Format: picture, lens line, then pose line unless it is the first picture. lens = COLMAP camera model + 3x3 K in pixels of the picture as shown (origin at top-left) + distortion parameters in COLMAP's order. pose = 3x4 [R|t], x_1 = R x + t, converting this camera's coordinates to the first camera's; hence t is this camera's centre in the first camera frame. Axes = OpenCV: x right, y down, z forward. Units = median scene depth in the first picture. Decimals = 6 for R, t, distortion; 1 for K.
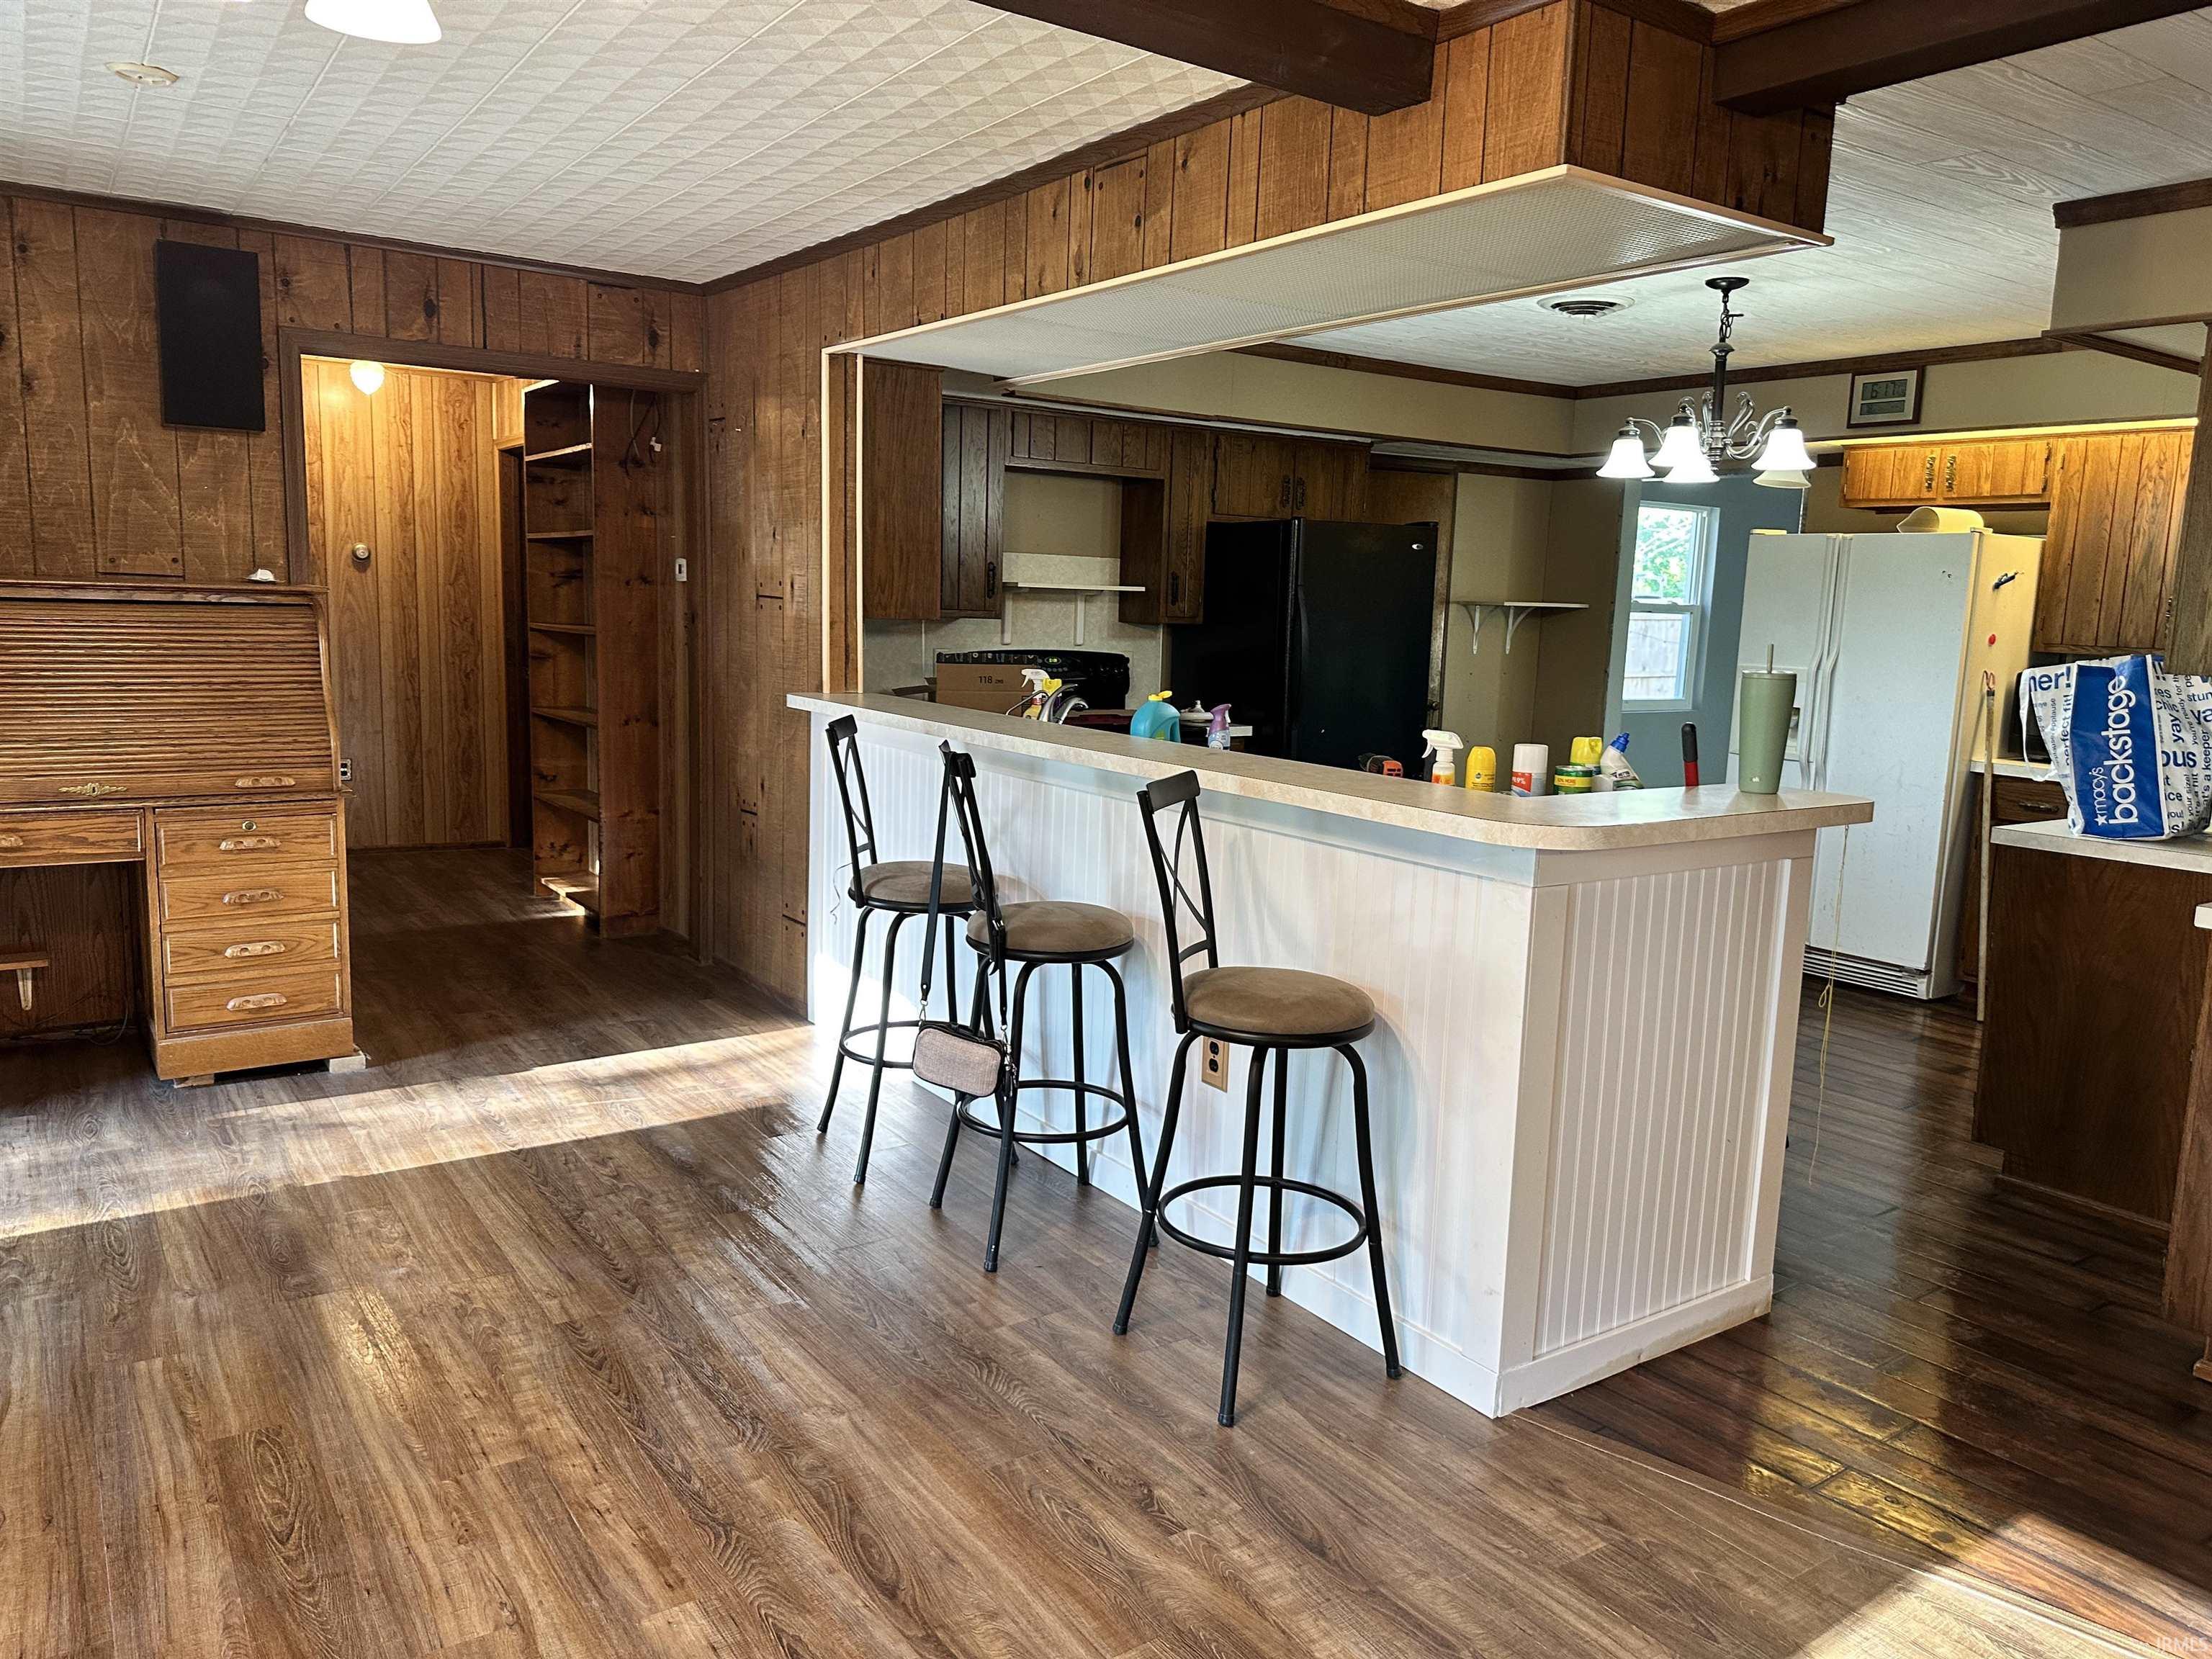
lens RADIAL K [[1541.1, 0, 1106.6], [0, 1541.1, 833.3], [0, 0, 1]] dist [0.077023, -0.118528]
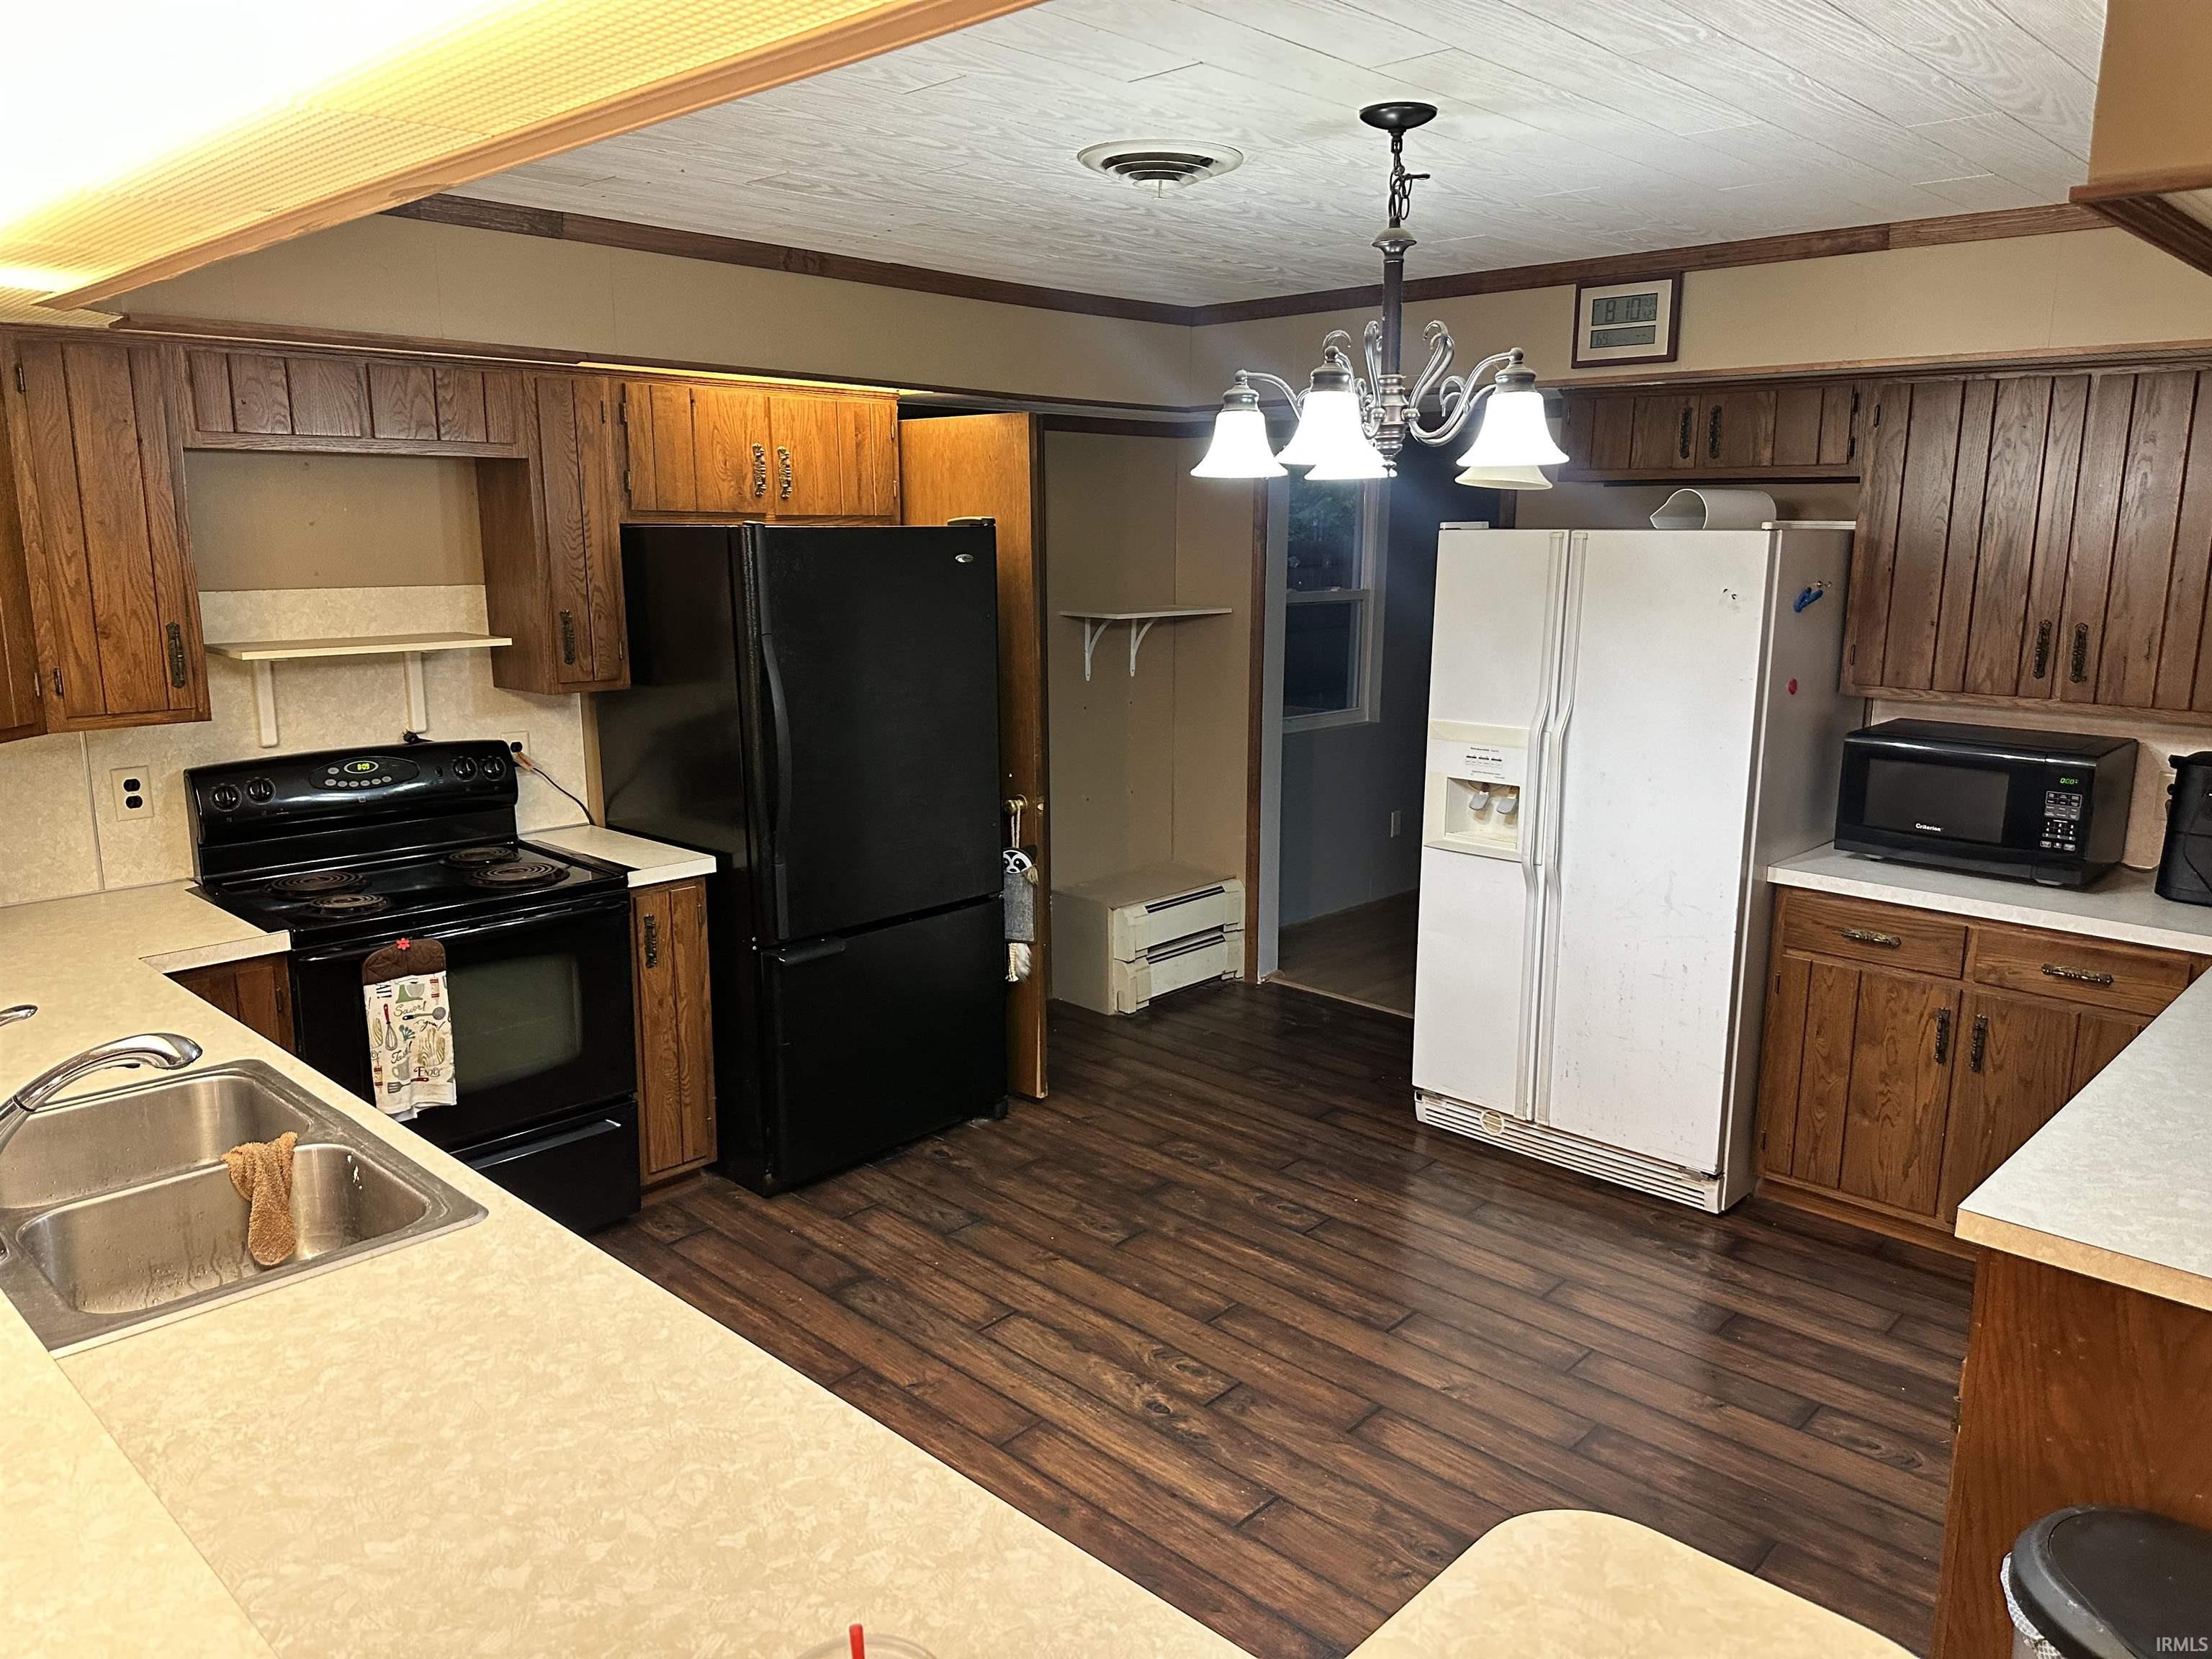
lens RADIAL K [[1537.5, 0, 1103.8], [0, 1537.5, 821.0], [0, 0, 1]] dist [0.095835, -0.113262]
pose [[0.981528, -0.063846, 0.180349, 0.177766], [0.056120, 0.997287, 0.047626, -0.135173], [-0.182901, -0.036625, 0.982449, 0.460829]]
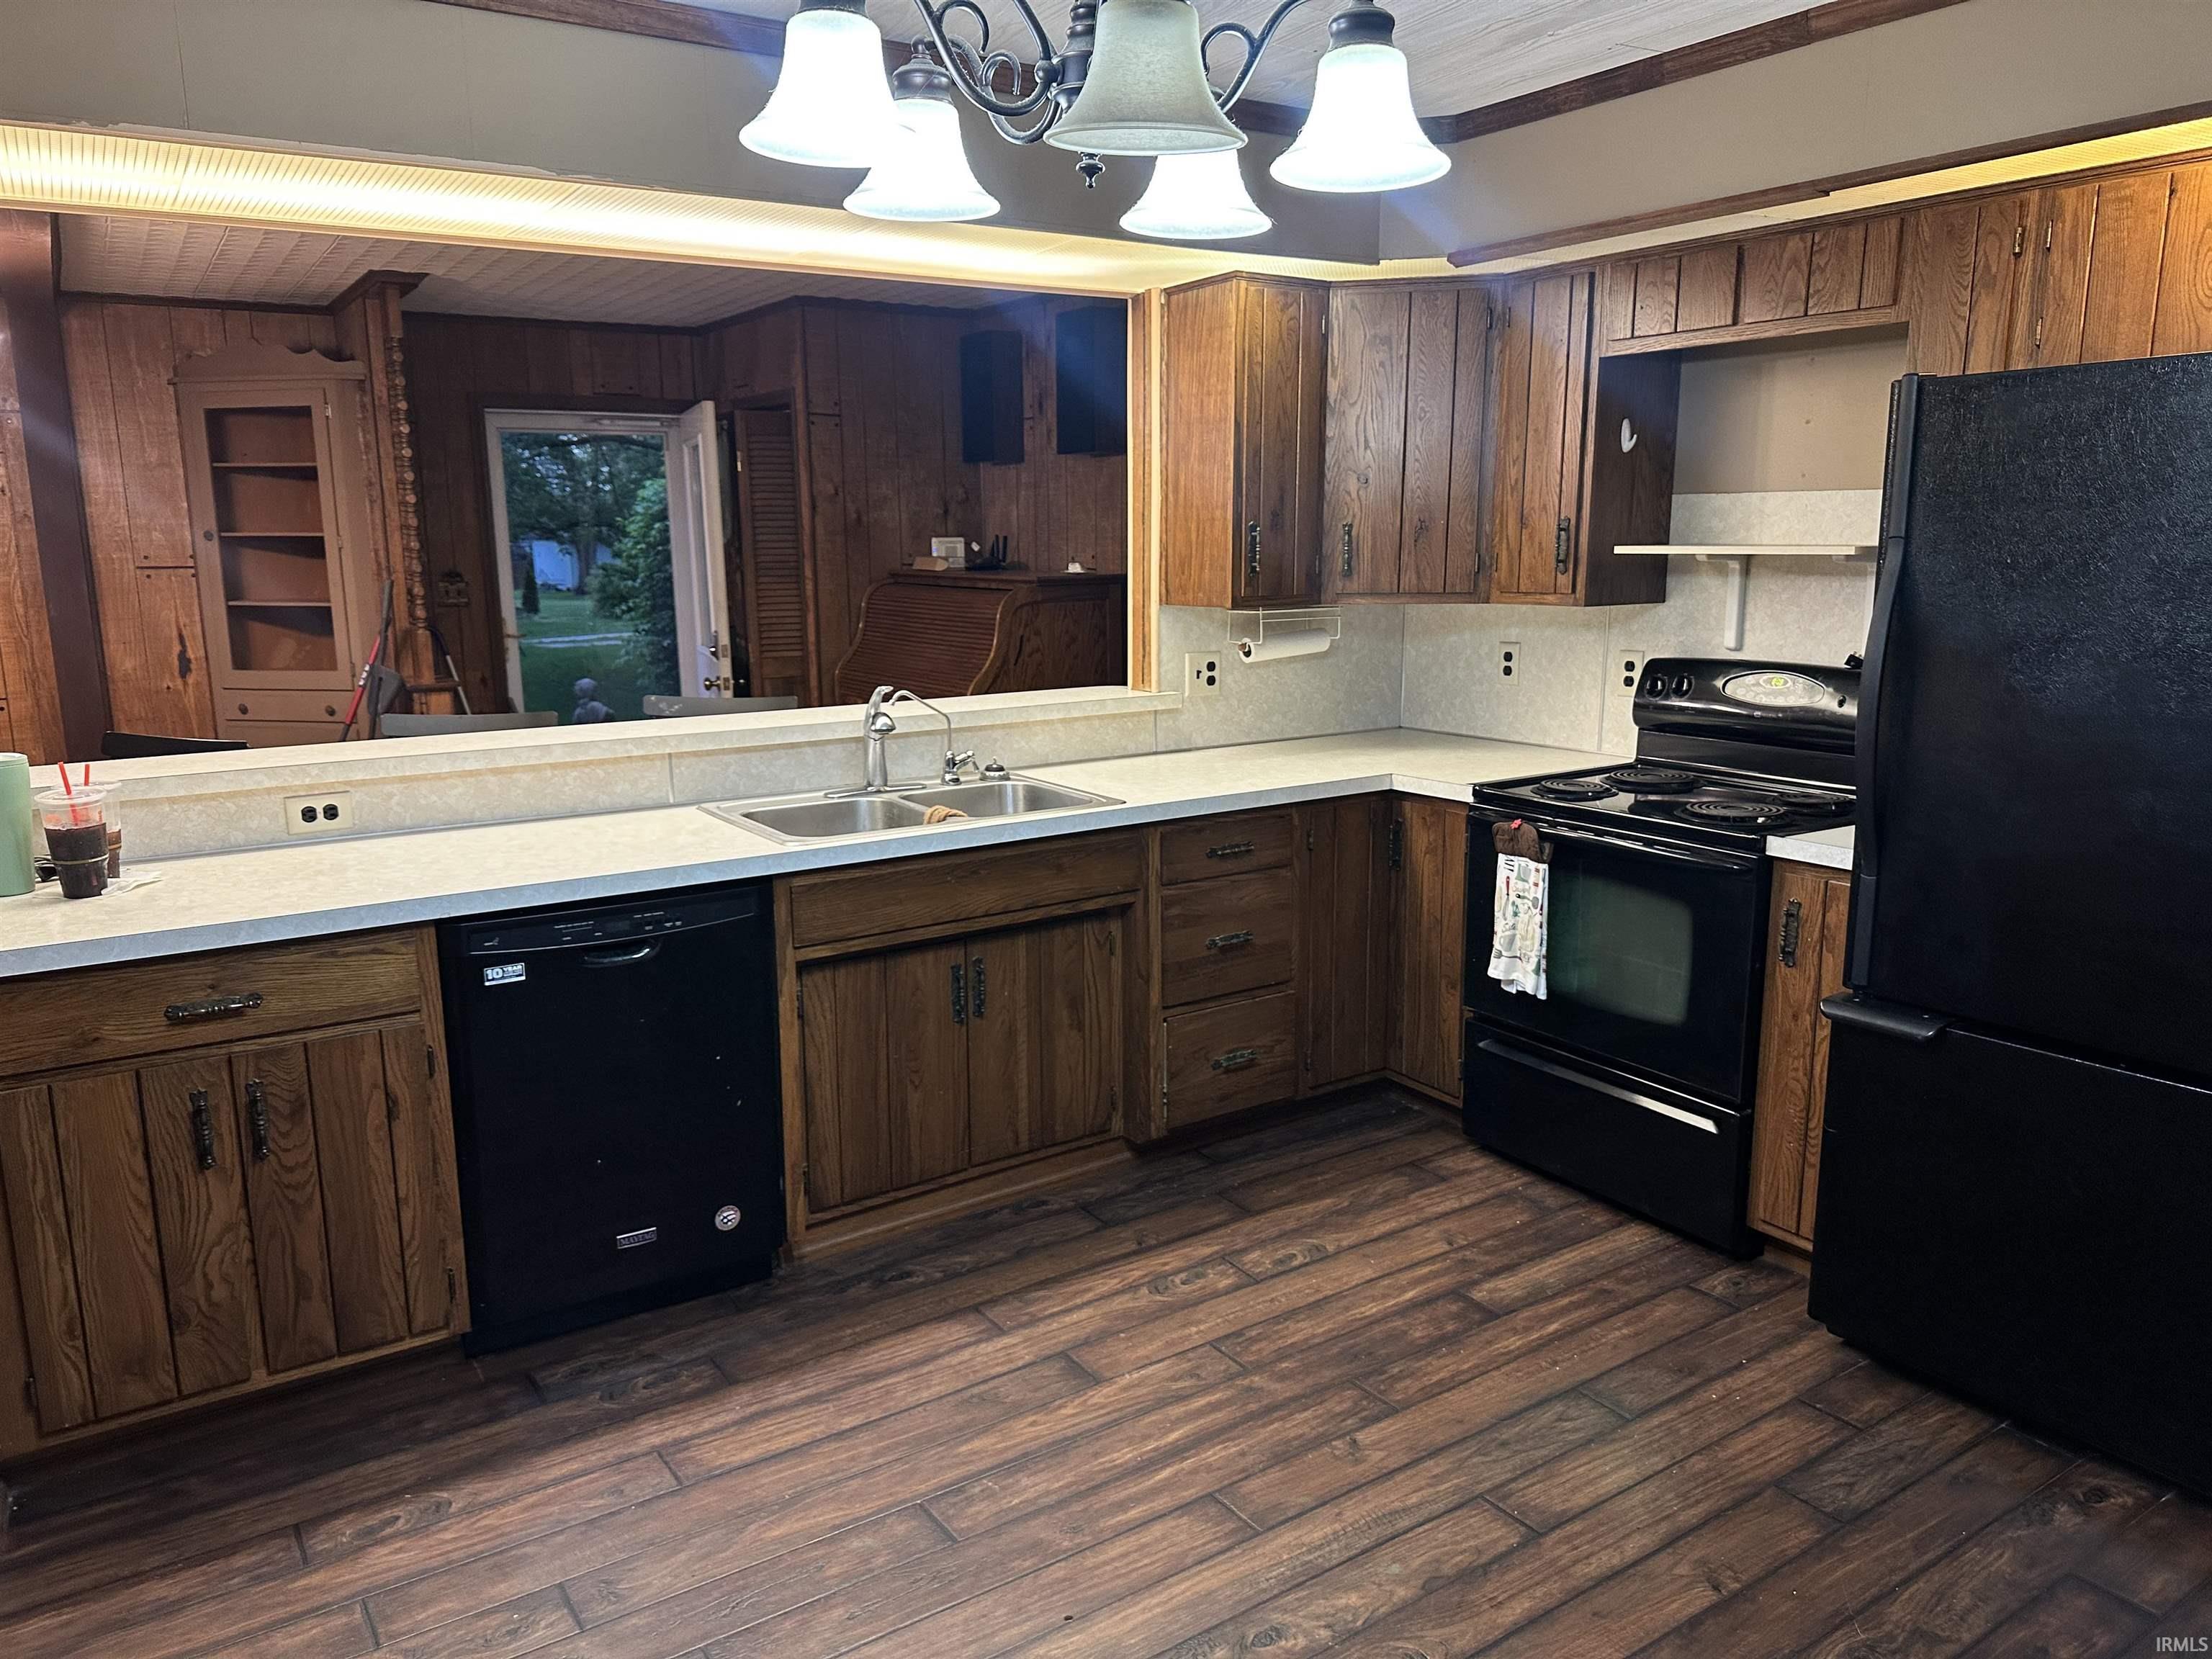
lens RADIAL K [[1555.4, 0, 1101.4], [0, 1555.4, 828.7], [0, 0, 1]] dist [0.039370, -0.053110]
pose [[-0.026639, 0.161097, -0.986579, 0.704952], [-0.141277, 0.976417, 0.163253, -0.153588], [0.989612, 0.143729, -0.003252, 0.998411]]
